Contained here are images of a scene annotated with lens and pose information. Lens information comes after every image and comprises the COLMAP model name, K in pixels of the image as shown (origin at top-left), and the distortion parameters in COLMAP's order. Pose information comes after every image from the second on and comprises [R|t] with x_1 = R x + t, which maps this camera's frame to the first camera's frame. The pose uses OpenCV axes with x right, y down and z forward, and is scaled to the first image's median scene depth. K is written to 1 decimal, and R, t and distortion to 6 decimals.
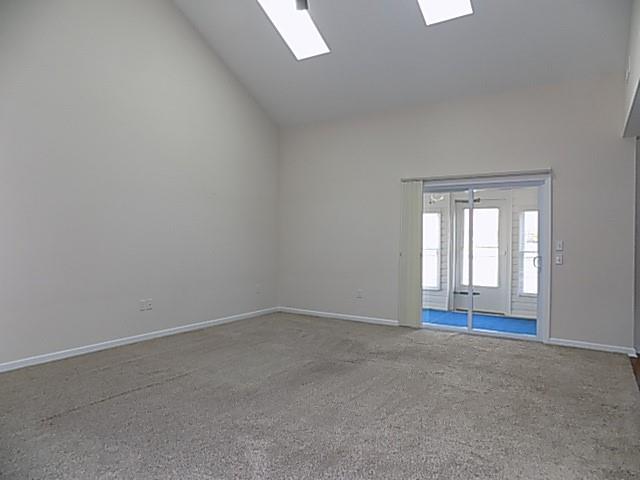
lens RADIAL K [[428.2, 0, 322.7], [0, 428.2, 241.4], [0, 0, 1]] dist [-0.074764, 0.063889]
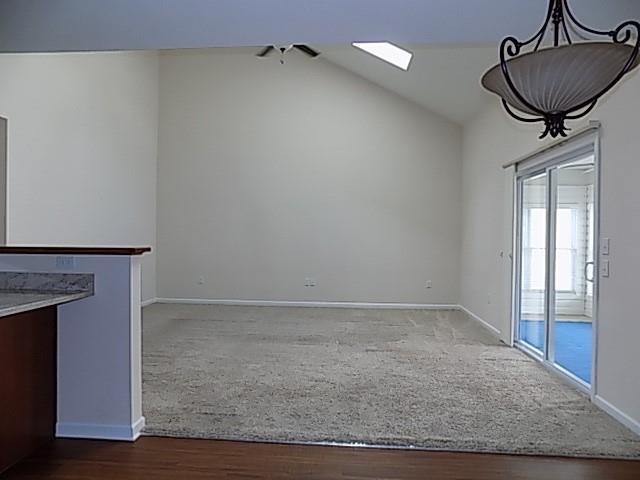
lens RADIAL K [[428.2, 0, 318.1], [0, 428.2, 237.8], [0, 0, 1]] dist [-0.074764, 0.063889]
pose [[0.471181, -0.000379, -0.882037, 0.764218], [-0.008915, 0.999947, -0.005192, 0.004740], [0.881992, 0.010310, 0.471152, 0.293175]]
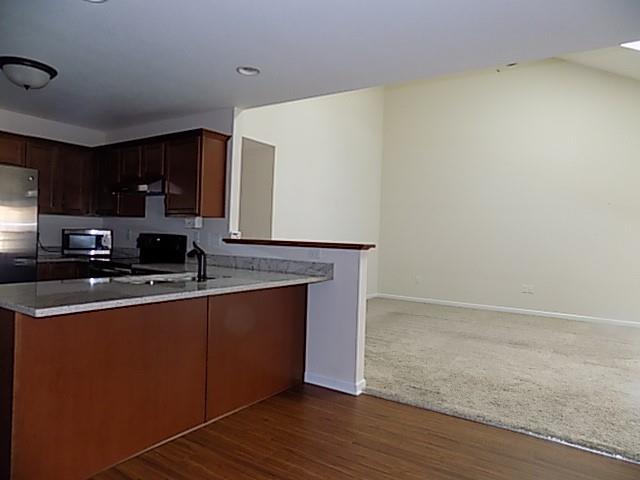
lens RADIAL K [[428.2, 0, 318.5], [0, 428.2, 236.6], [0, 0, 1]] dist [-0.074764, 0.063889]
pose [[-0.013496, -0.007400, -0.999882, 0.850902], [-0.038597, 0.999231, -0.006874, 0.010392], [0.999164, 0.038499, -0.013771, 0.280655]]
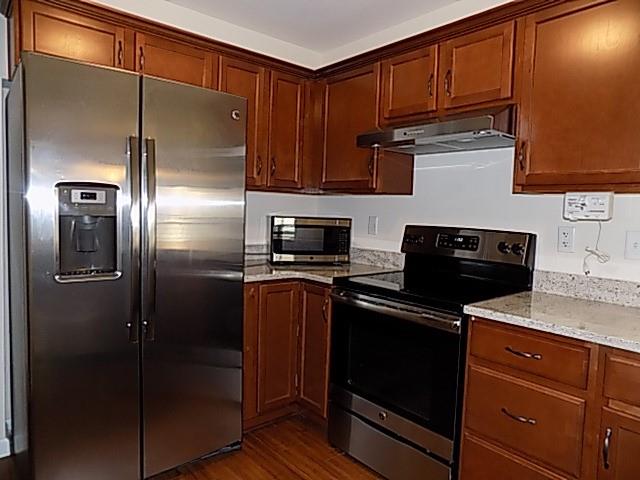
lens RADIAL K [[428.2, 0, 322.8], [0, 428.2, 238.1], [0, 0, 1]] dist [-0.074764, 0.063889]
pose [[-0.291605, 0.037733, -0.955794, 0.489681], [-0.047633, 0.997409, 0.053908, 0.005662], [0.955352, 0.061247, -0.289052, -0.023186]]
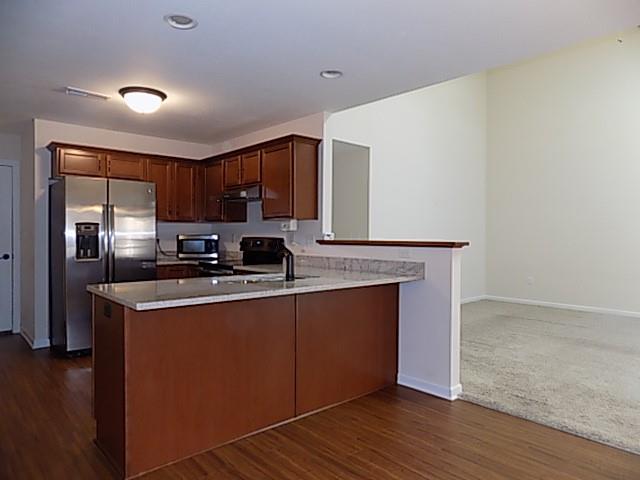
lens RADIAL K [[428.2, 0, 318.8], [0, 428.2, 237.0], [0, 0, 1]] dist [-0.074764, 0.063889]
pose [[-0.261622, -0.008734, -0.965131, 0.847072], [-0.014957, 0.999876, -0.004994, 0.013267], [0.965054, 0.013129, -0.261721, 0.305965]]
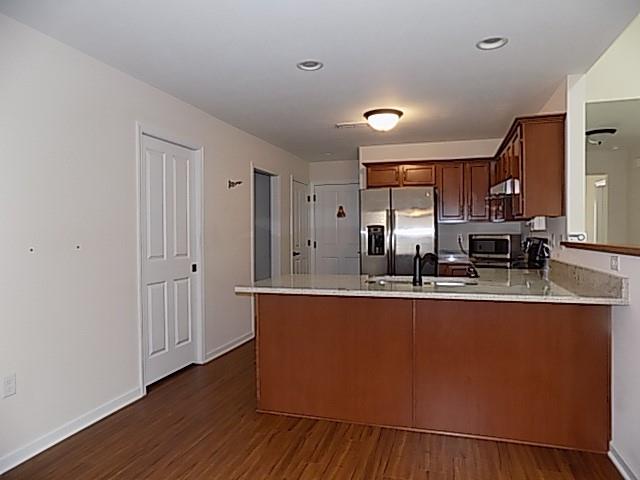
lens RADIAL K [[428.2, 0, 325.8], [0, 428.2, 238.2], [0, 0, 1]] dist [-0.074764, 0.063889]
pose [[-0.958762, -0.003017, -0.284194, 0.618080], [-0.008076, 0.999829, 0.016632, 0.003731], [0.284096, 0.018241, -0.958622, 0.557459]]
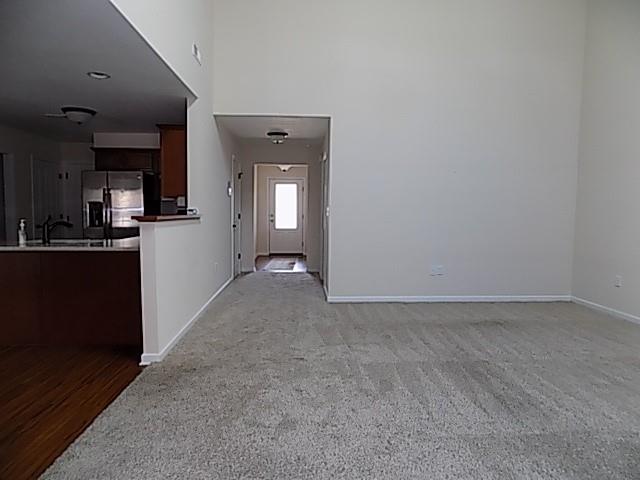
lens RADIAL K [[428.2, 0, 320.7], [0, 428.2, 237.2], [0, 0, 1]] dist [-0.074764, 0.063889]
pose [[-0.807547, 0.019134, -0.589493, 0.435986], [-0.021067, 0.997900, 0.061250, 0.003316], [0.589427, 0.061882, -0.805448, 0.900257]]
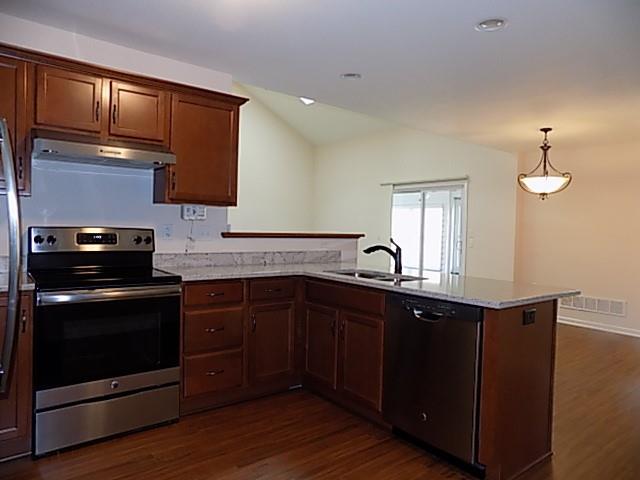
lens RADIAL K [[428.2, 0, 318.5], [0, 428.2, 237.6], [0, 0, 1]] dist [-0.074764, 0.063889]
pose [[0.940168, 0.023542, -0.339898, 0.478955], [-0.019658, 0.999696, 0.014869, 0.010945], [0.340144, -0.007297, 0.940345, -0.369862]]
